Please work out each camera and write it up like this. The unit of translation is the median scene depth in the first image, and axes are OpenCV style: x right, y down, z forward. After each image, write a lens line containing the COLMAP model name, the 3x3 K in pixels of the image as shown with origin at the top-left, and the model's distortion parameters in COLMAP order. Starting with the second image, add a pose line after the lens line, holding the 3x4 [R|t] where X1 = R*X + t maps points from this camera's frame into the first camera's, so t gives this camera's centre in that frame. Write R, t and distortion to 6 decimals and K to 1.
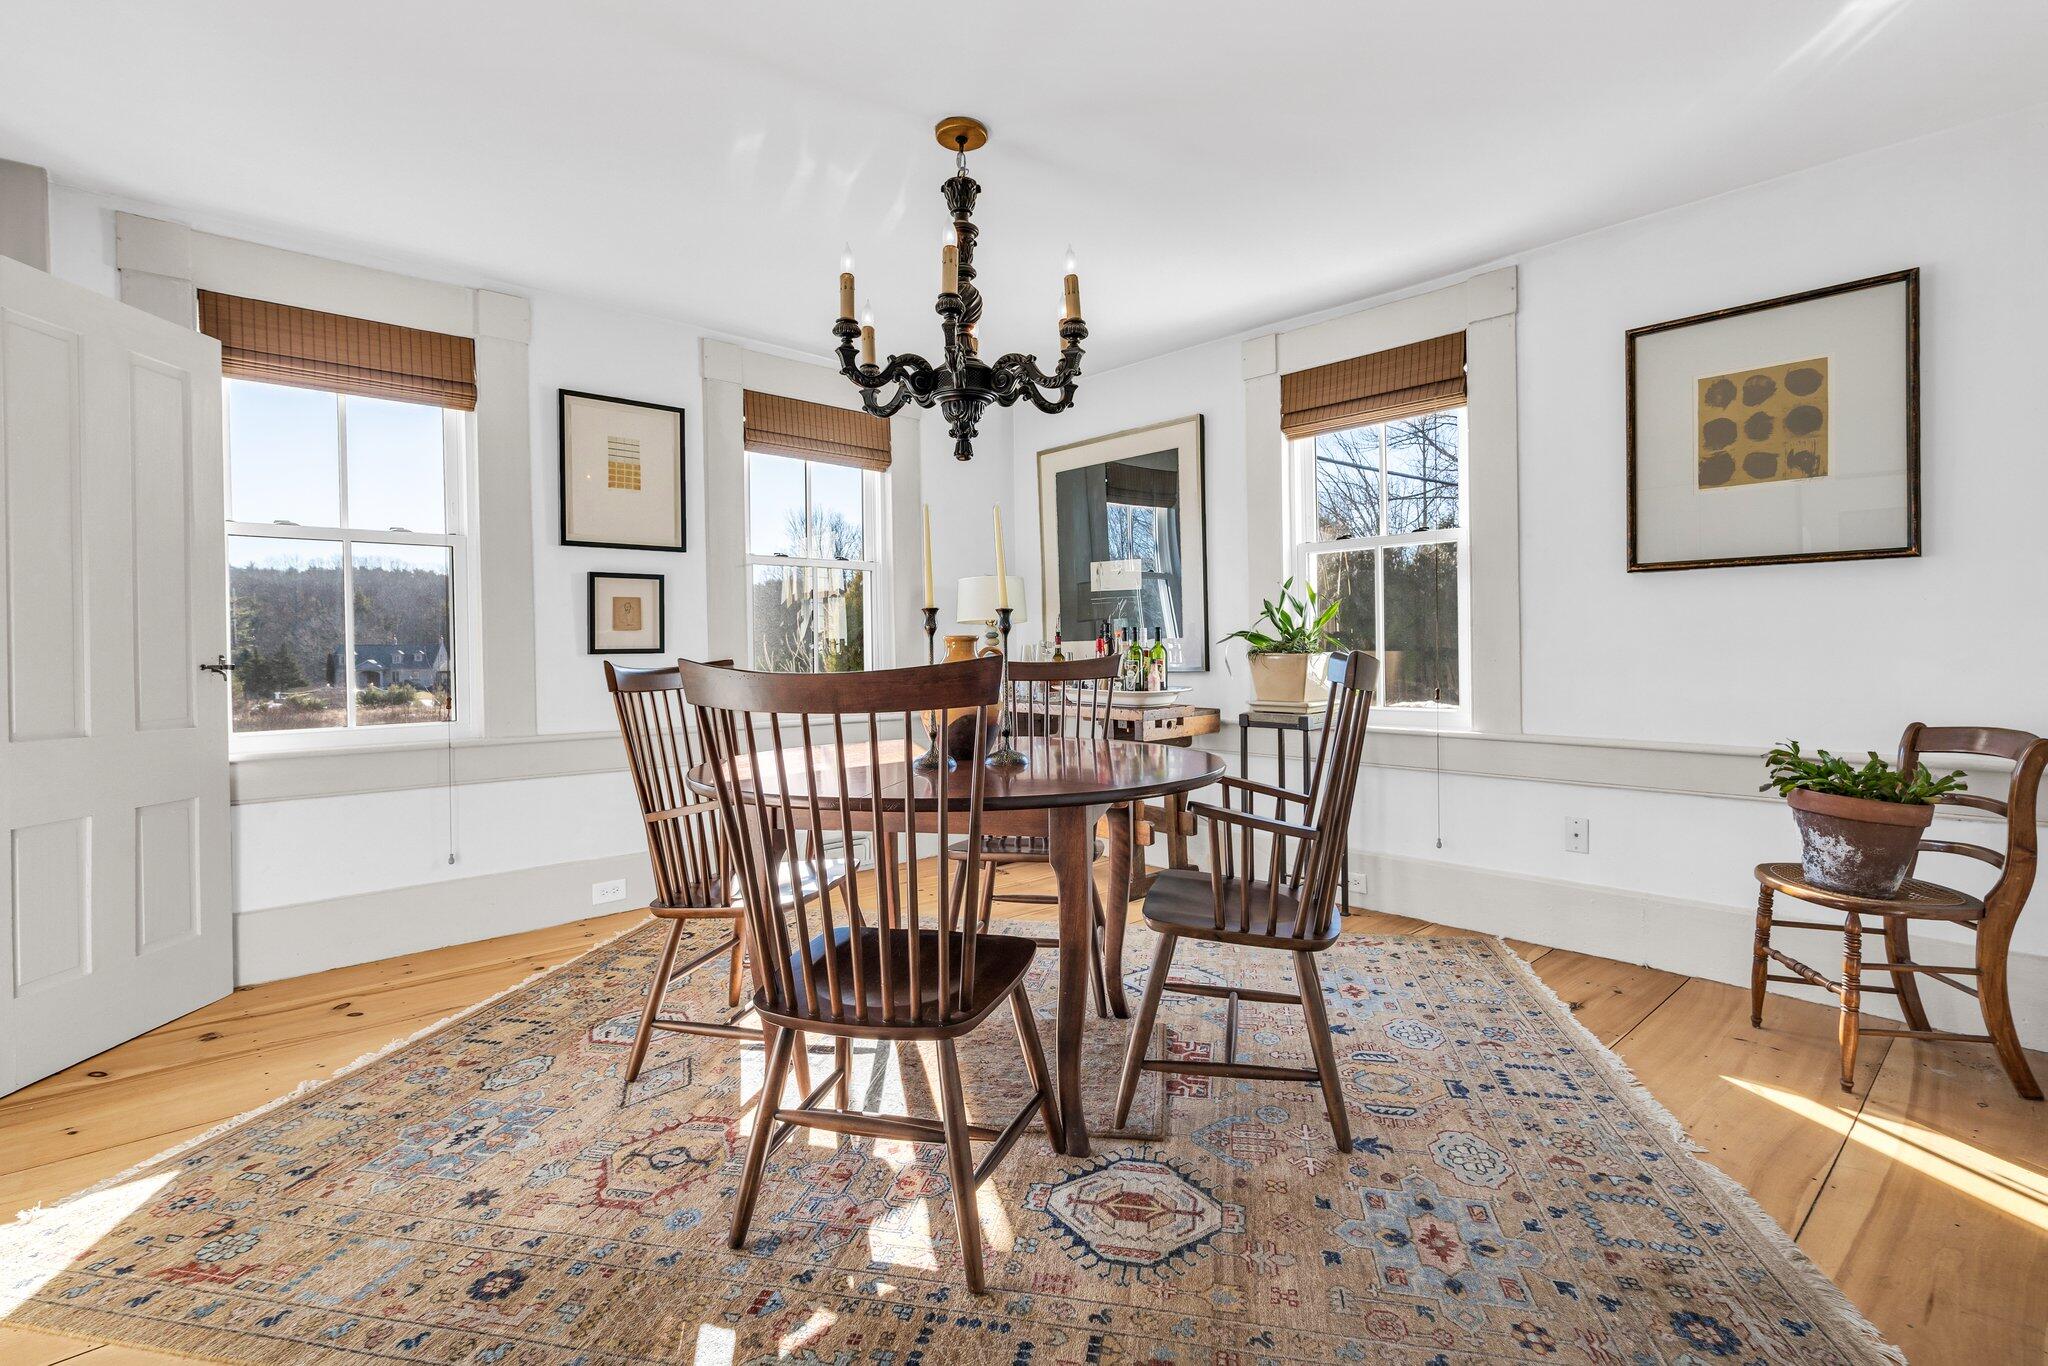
lens RADIAL K [[937.3, 0, 1036.8], [0, 937.3, 671.7], [0, 0, 1]] dist [-0.005427, 0.000147]
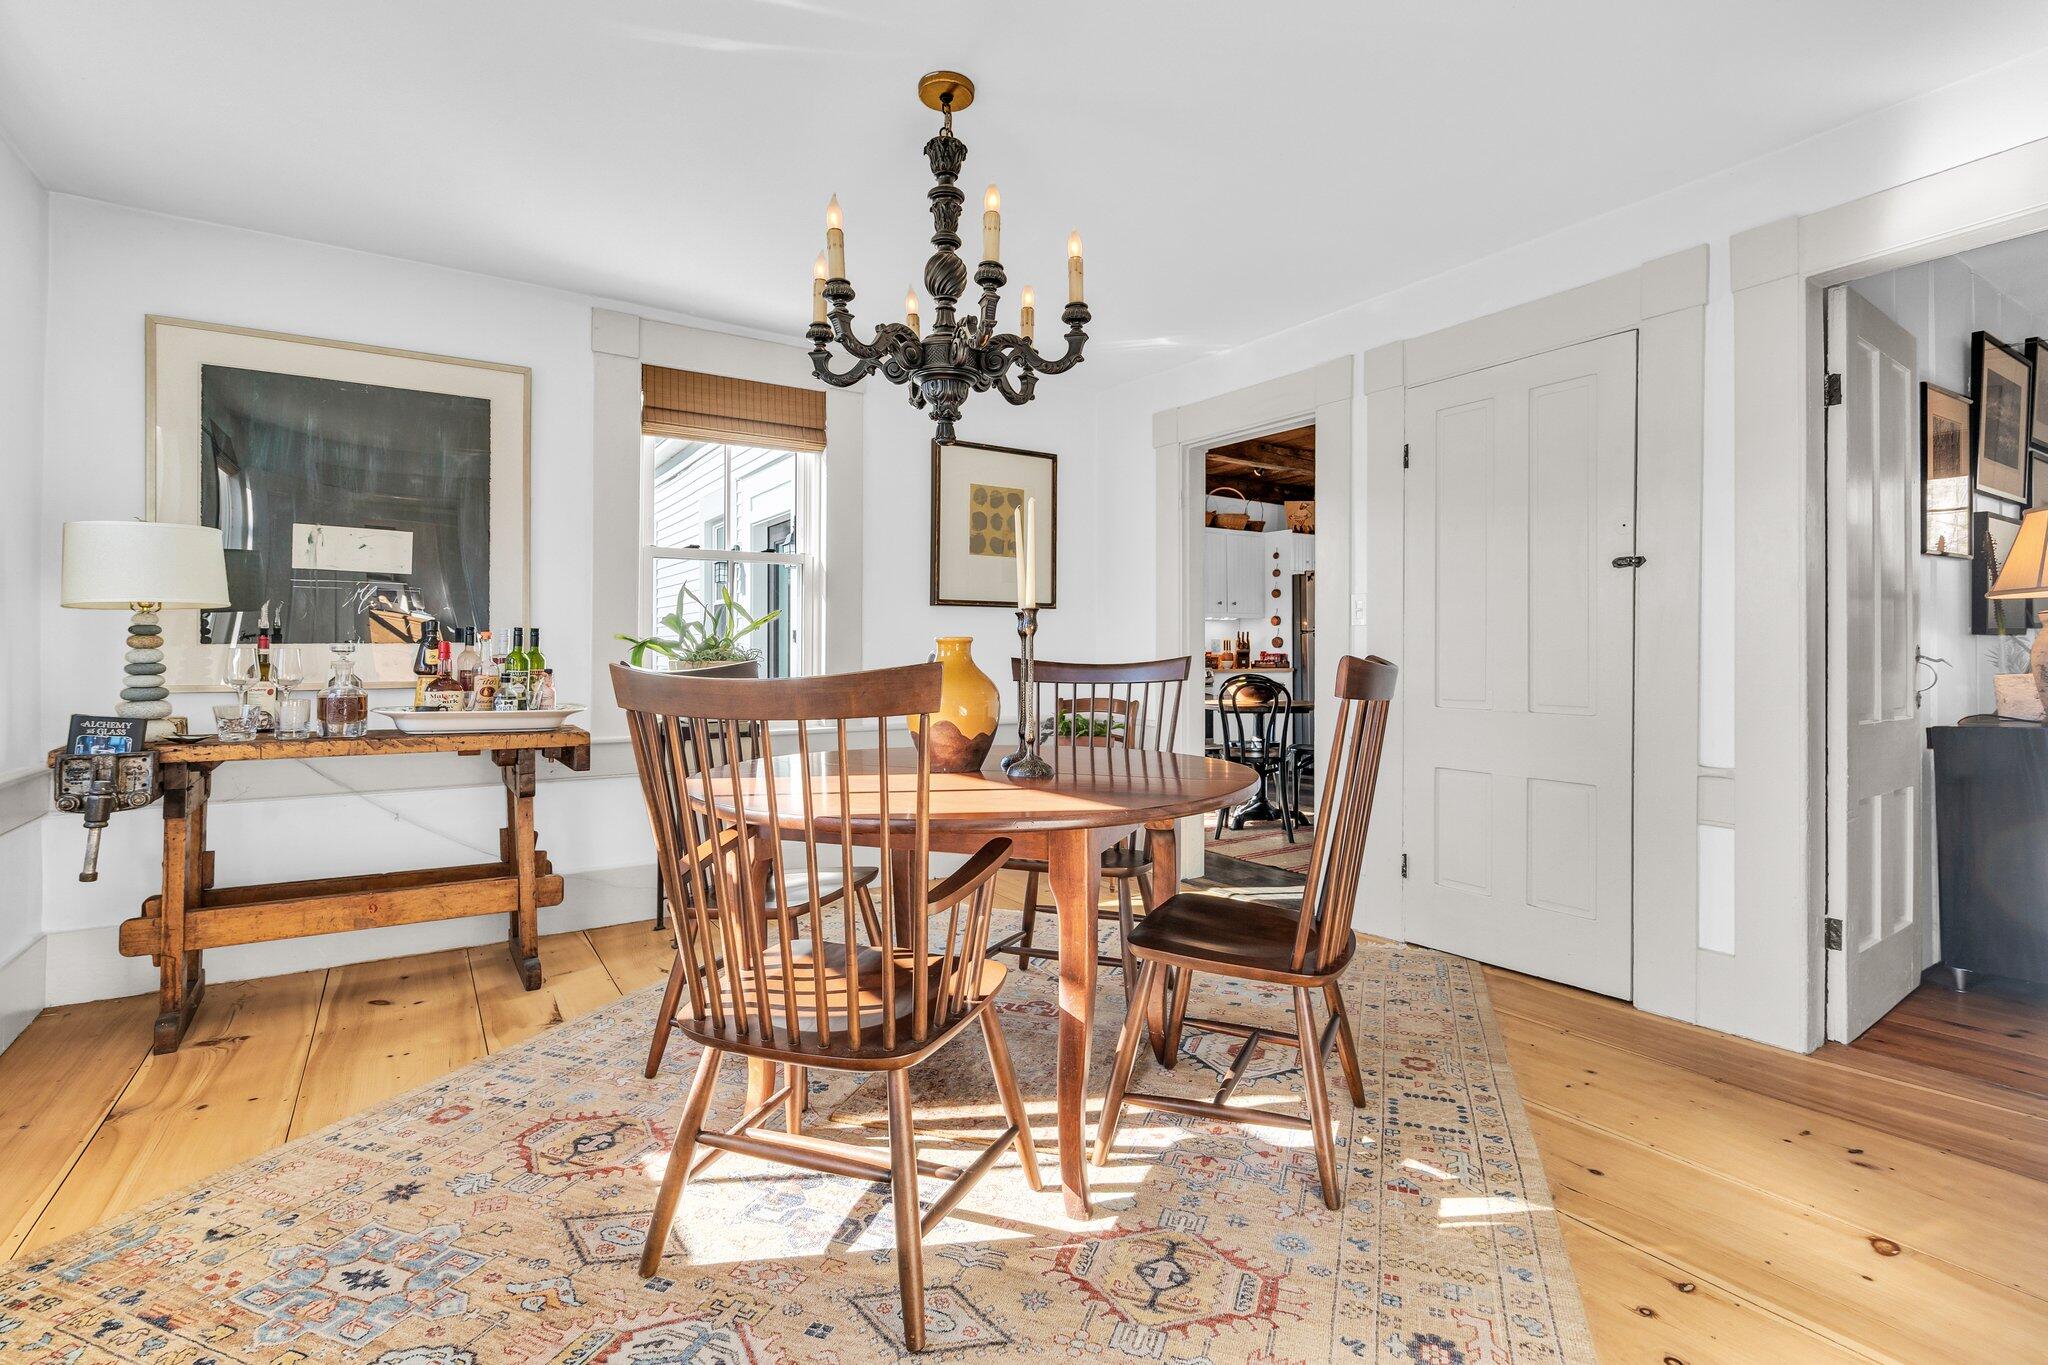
lens RADIAL K [[958.3, 0, 998.2], [0, 958.3, 679.9], [0, 0, 1]] dist [-0.000281, 0.000049]
pose [[0.190009, -0.016374, 0.981646, -0.974122], [0.025433, 0.999607, 0.011750, -0.008041], [-0.981453, 0.022734, 0.190350, 0.768482]]
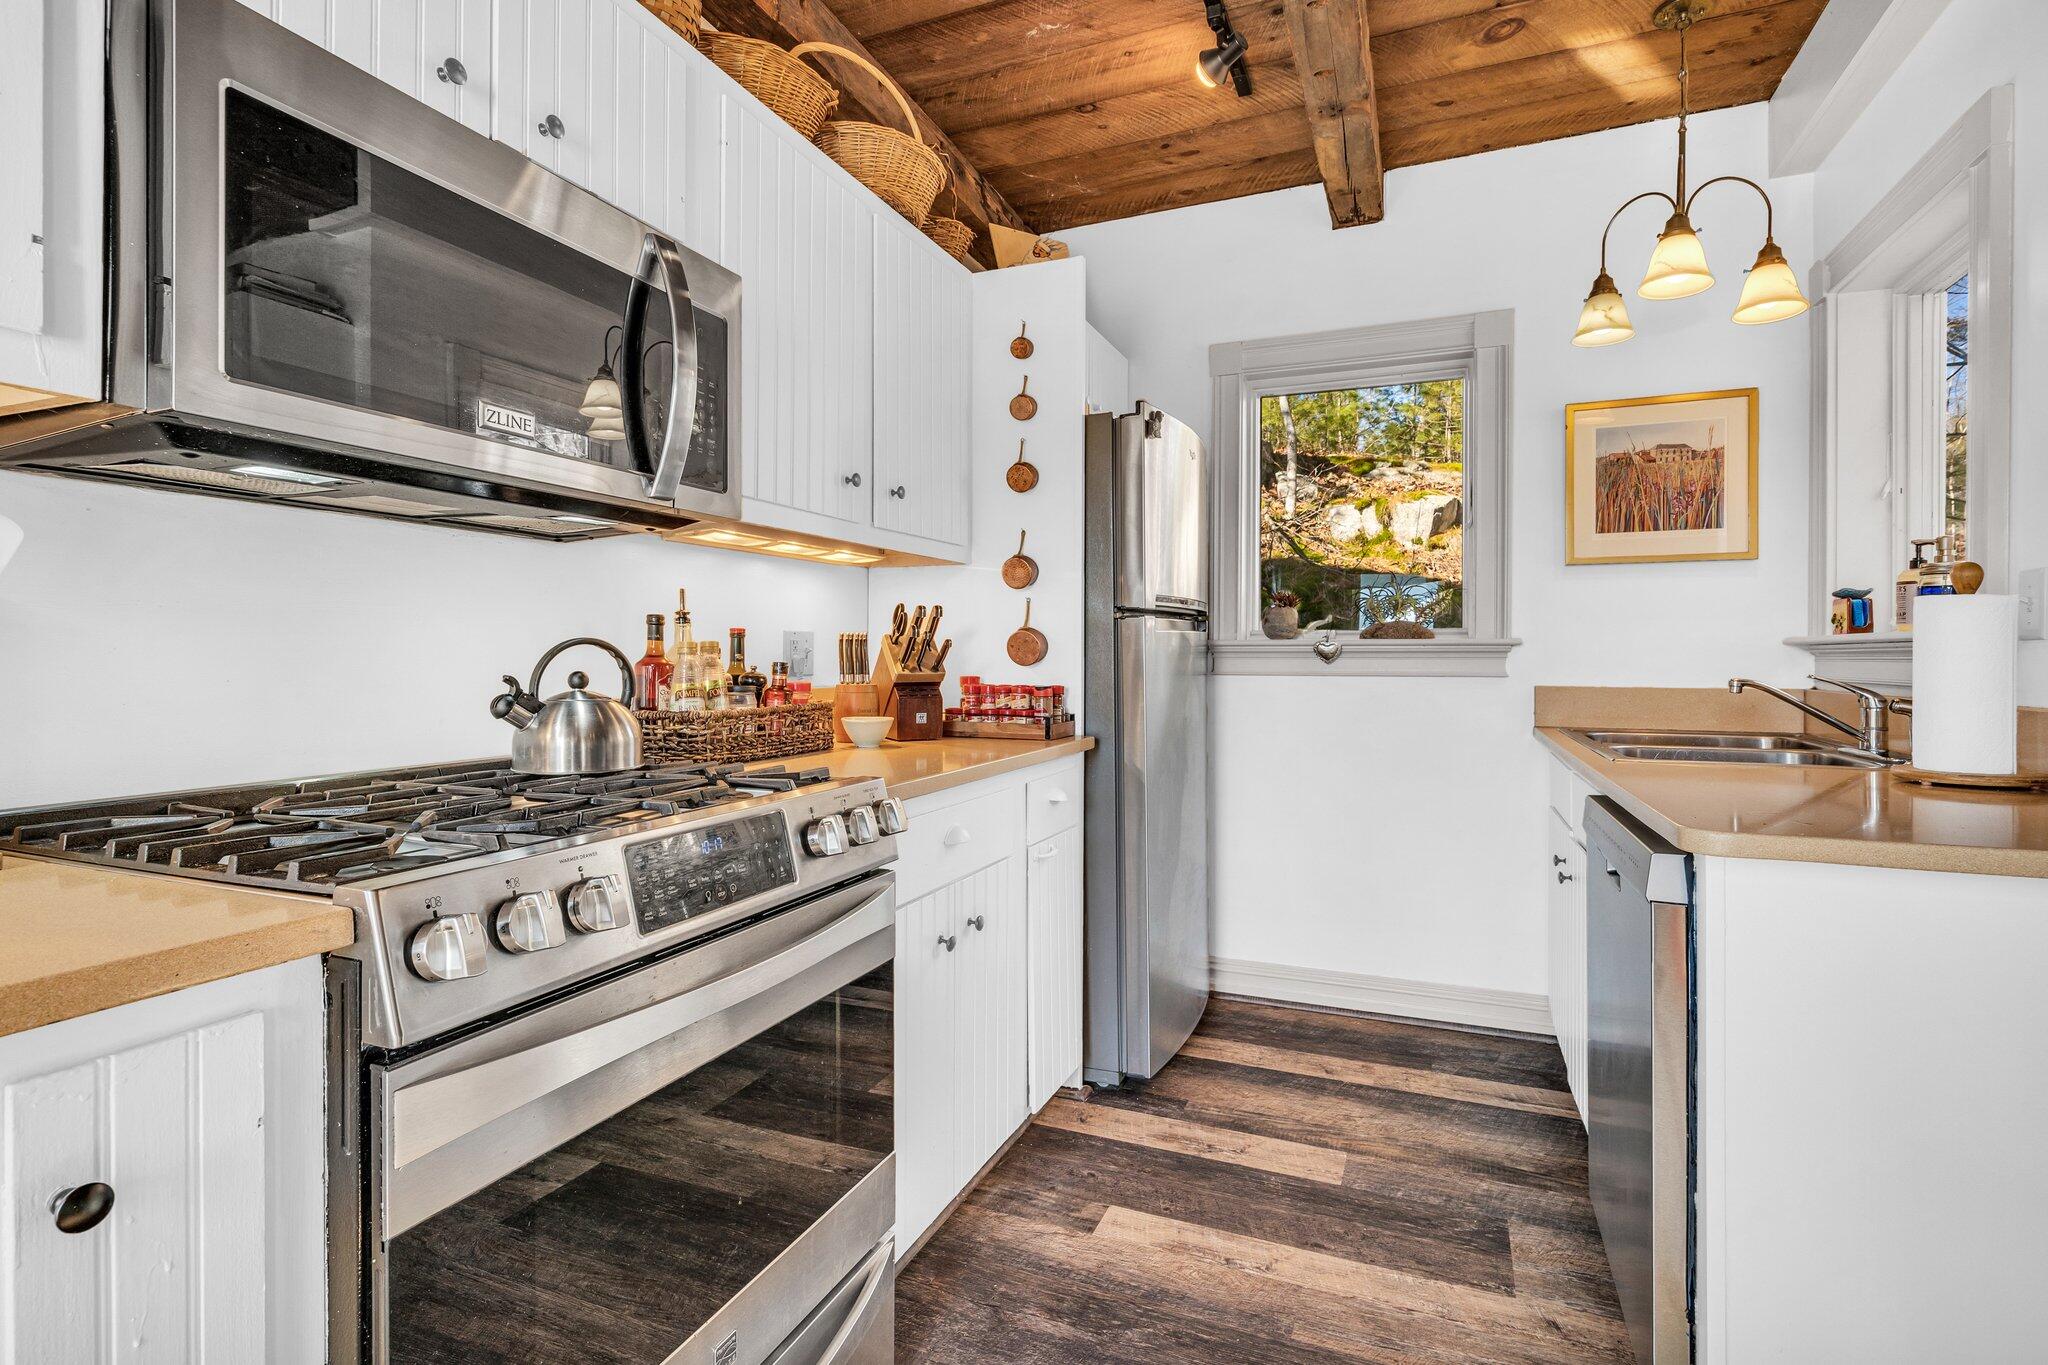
lens RADIAL K [[937.3, 0, 1036.8], [0, 937.3, 671.2], [0, 0, 1]] dist [-0.005427, 0.000147]
pose [[-0.406813, 0.002804, 0.913507, 1.761259], [0.016611, 0.999853, 0.004328, -0.055060], [-0.913360, 0.016935, -0.406800, 0.825529]]
